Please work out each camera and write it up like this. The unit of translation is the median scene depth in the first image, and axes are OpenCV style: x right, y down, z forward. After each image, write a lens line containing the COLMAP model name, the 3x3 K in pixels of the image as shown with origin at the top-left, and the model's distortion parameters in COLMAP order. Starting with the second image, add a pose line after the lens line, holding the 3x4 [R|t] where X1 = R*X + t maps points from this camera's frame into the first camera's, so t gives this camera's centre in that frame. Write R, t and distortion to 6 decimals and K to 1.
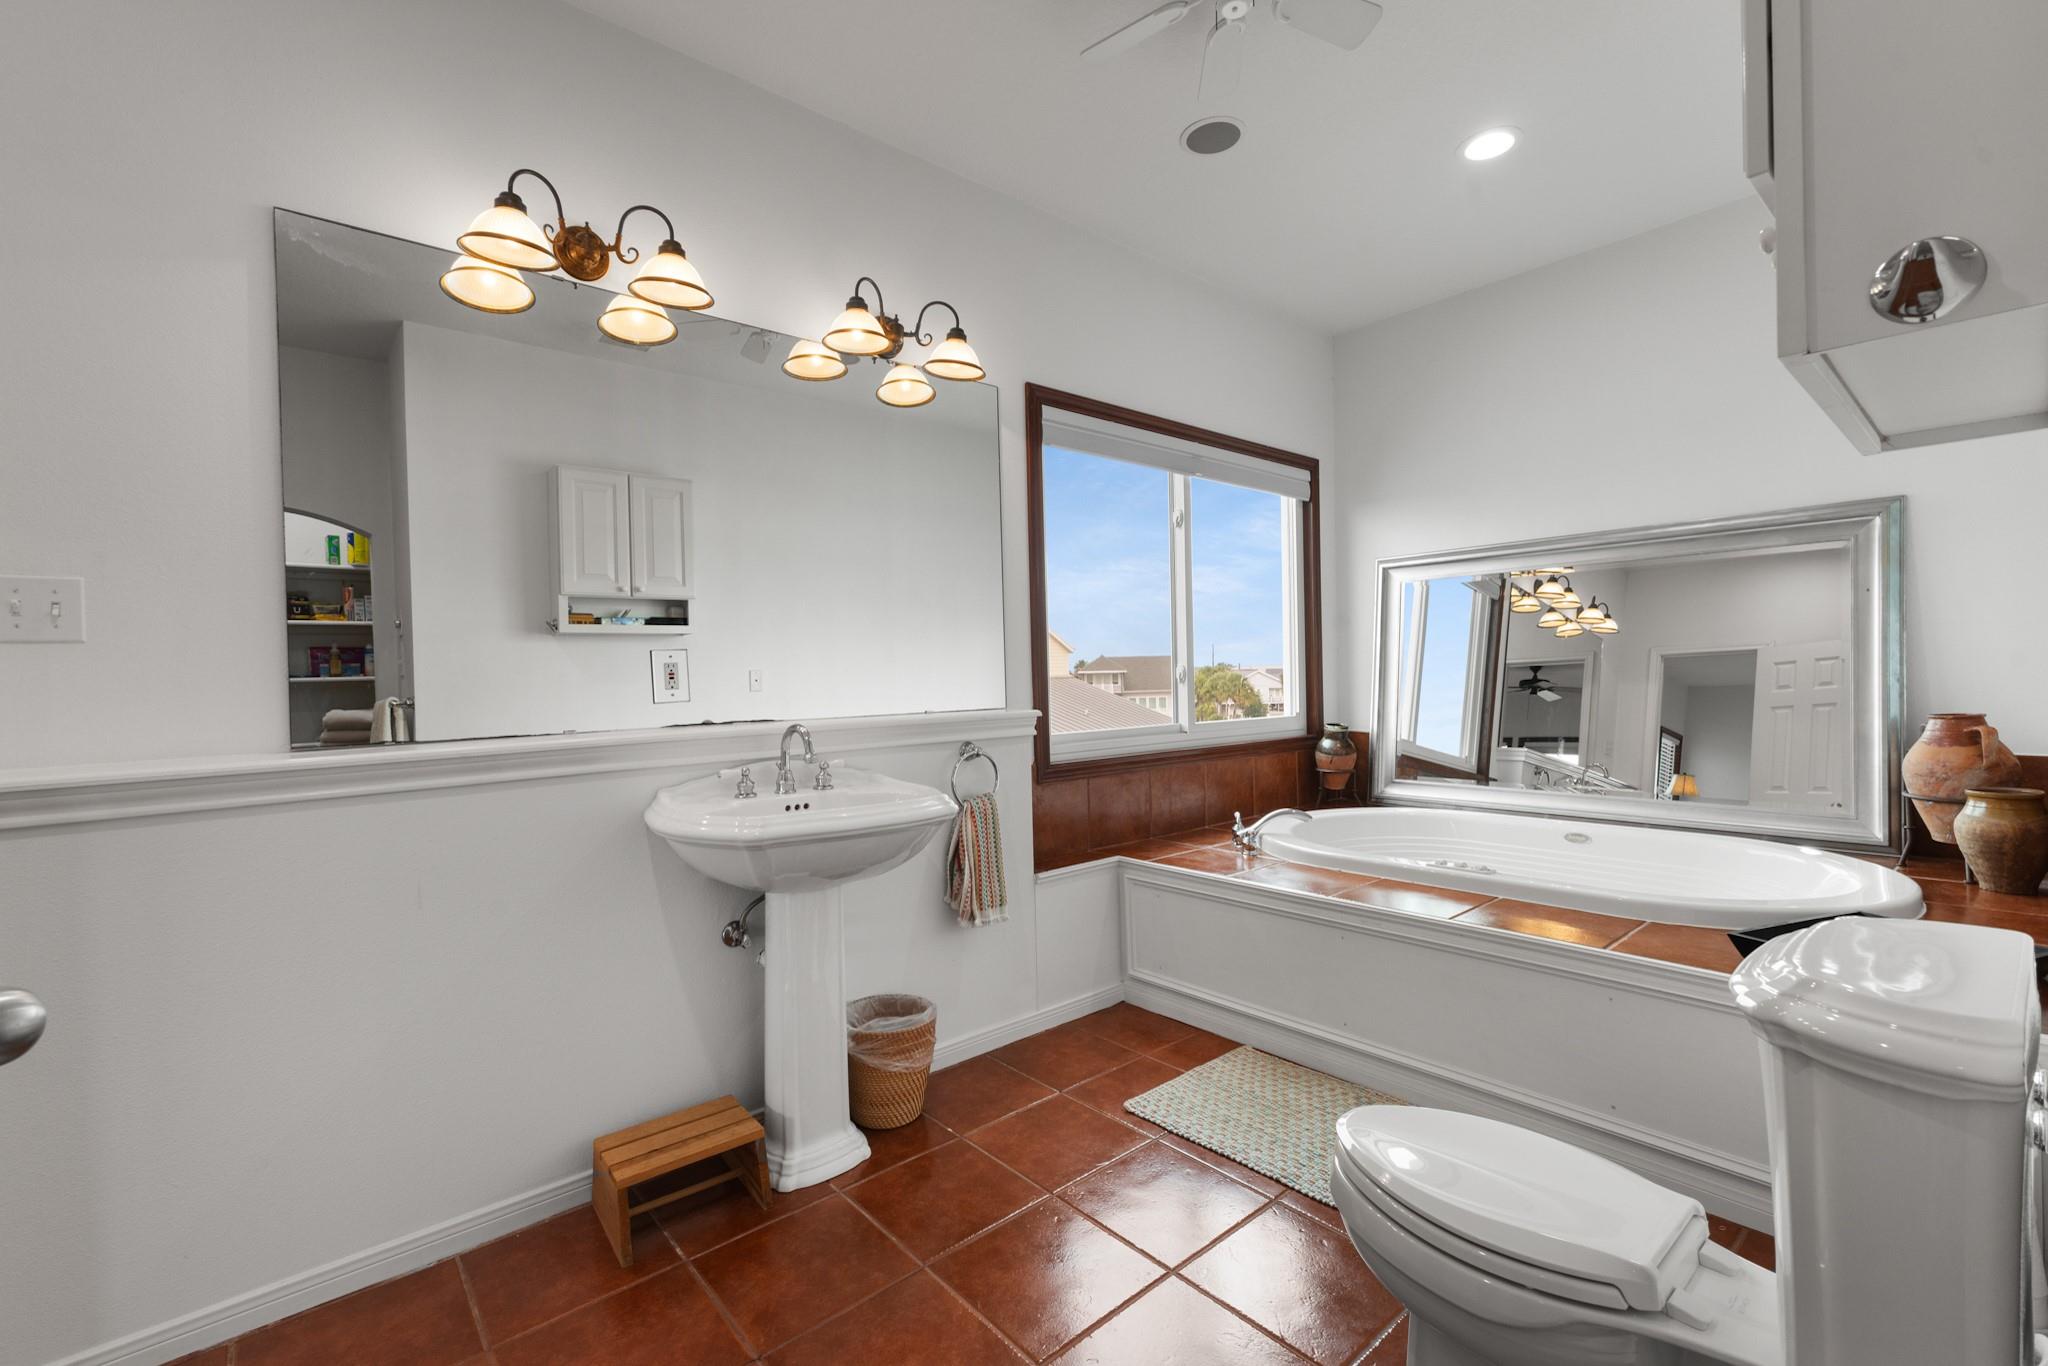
lens RADIAL K [[890.1, 0, 1021.7], [0, 890.1, 662.4], [0, 0, 1]] dist [0.008174, -0.003175]
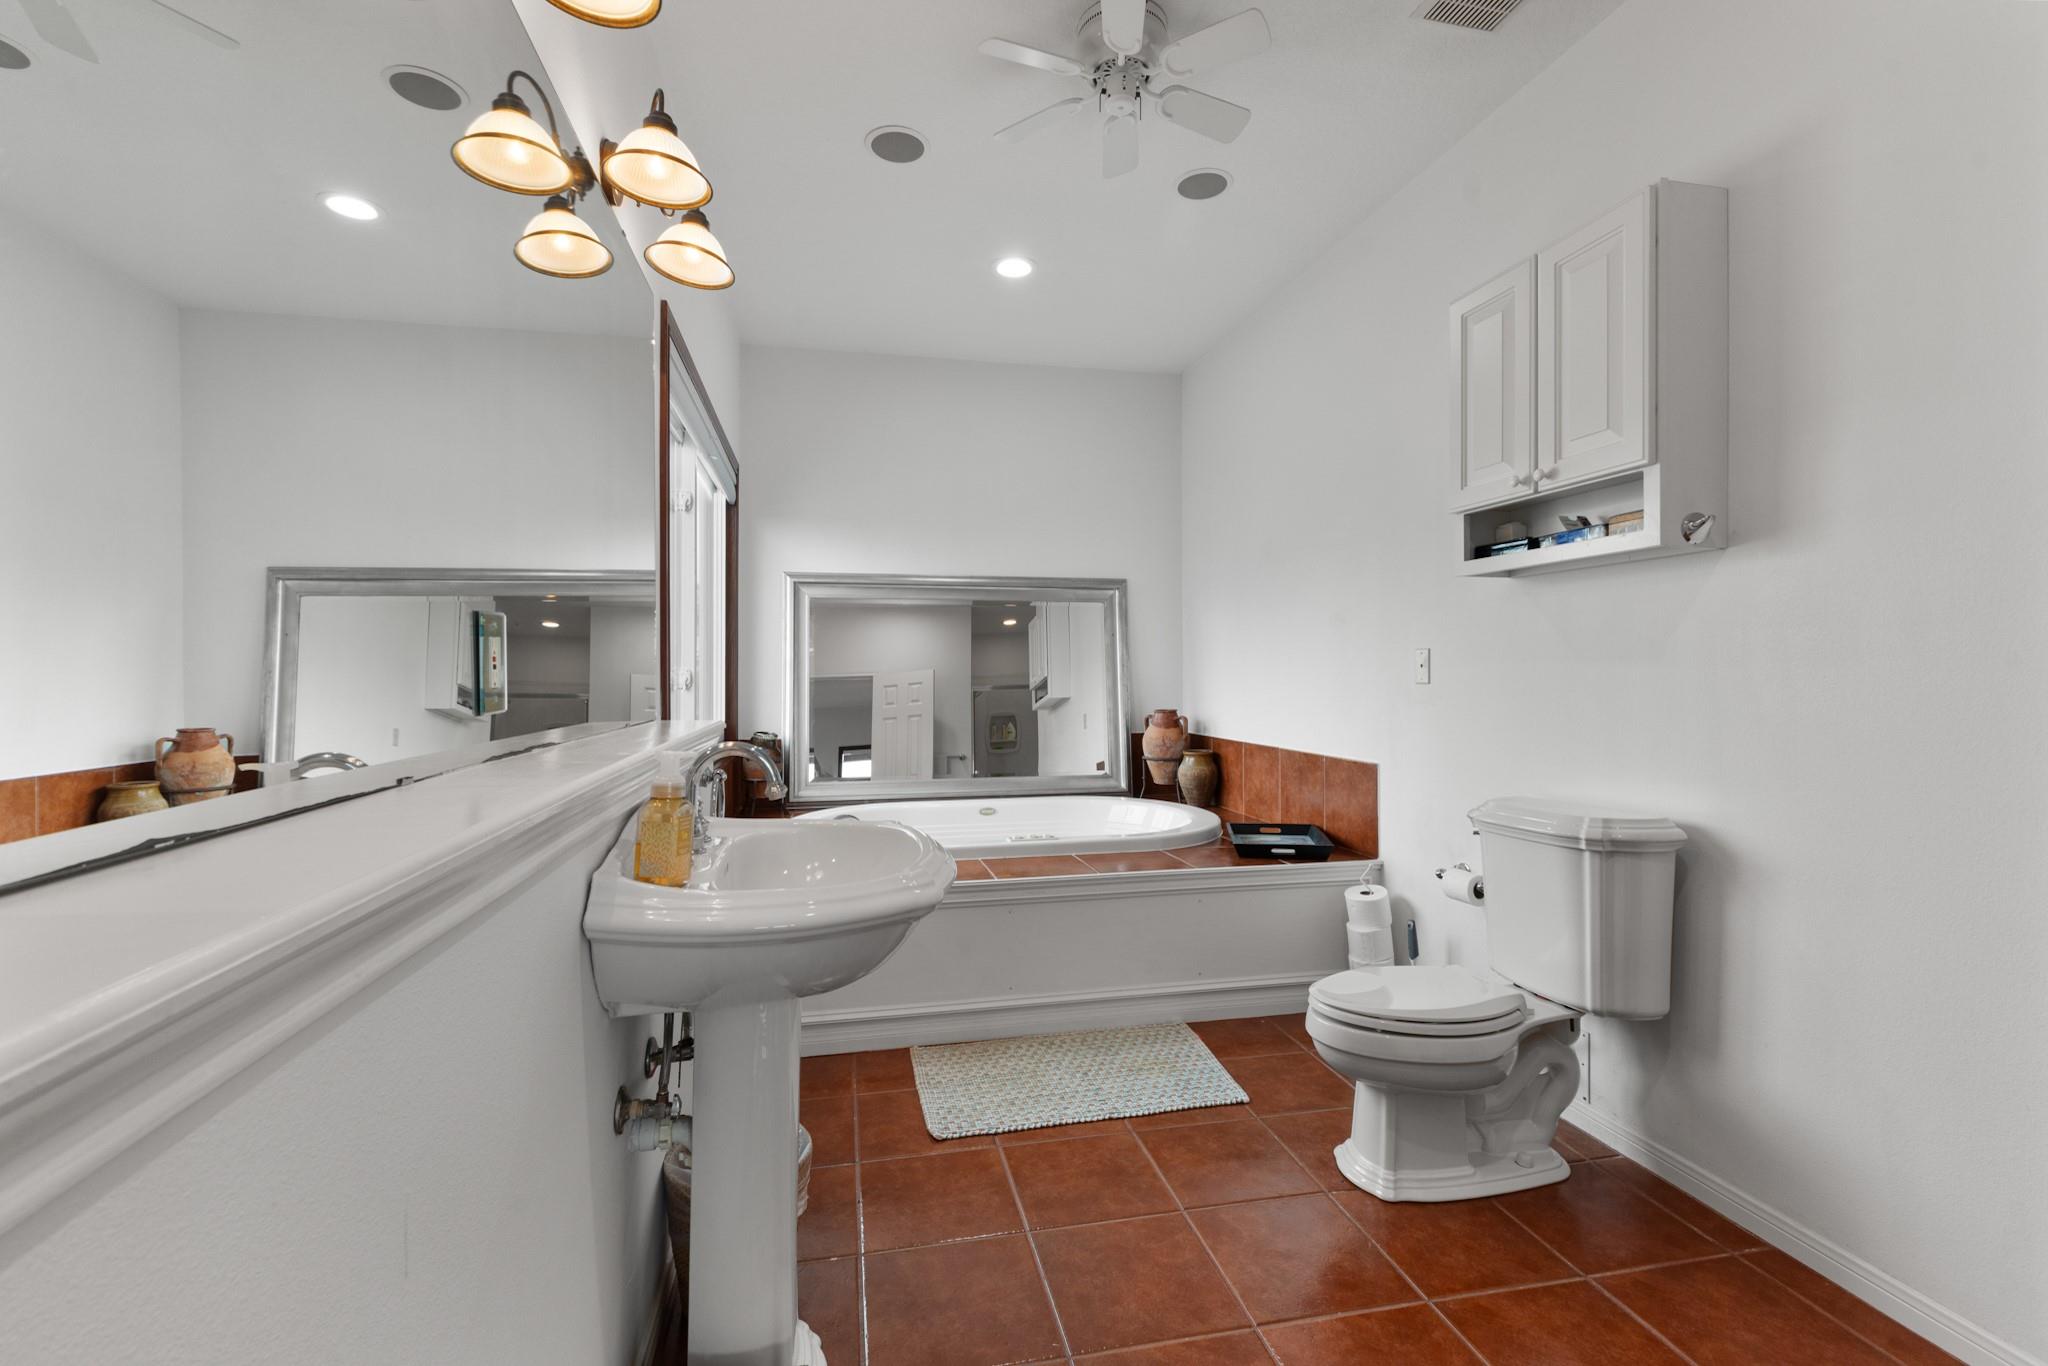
lens RADIAL K [[890.1, 0, 1019.9], [0, 890.1, 690.6], [0, 0, 1]] dist [0.008174, -0.003175]
pose [[0.491650, -0.002220, 0.870790, -0.583621], [0.005082, 0.999987, -0.000320, 0.019860], [-0.870778, 0.004582, 0.491655, 0.392874]]
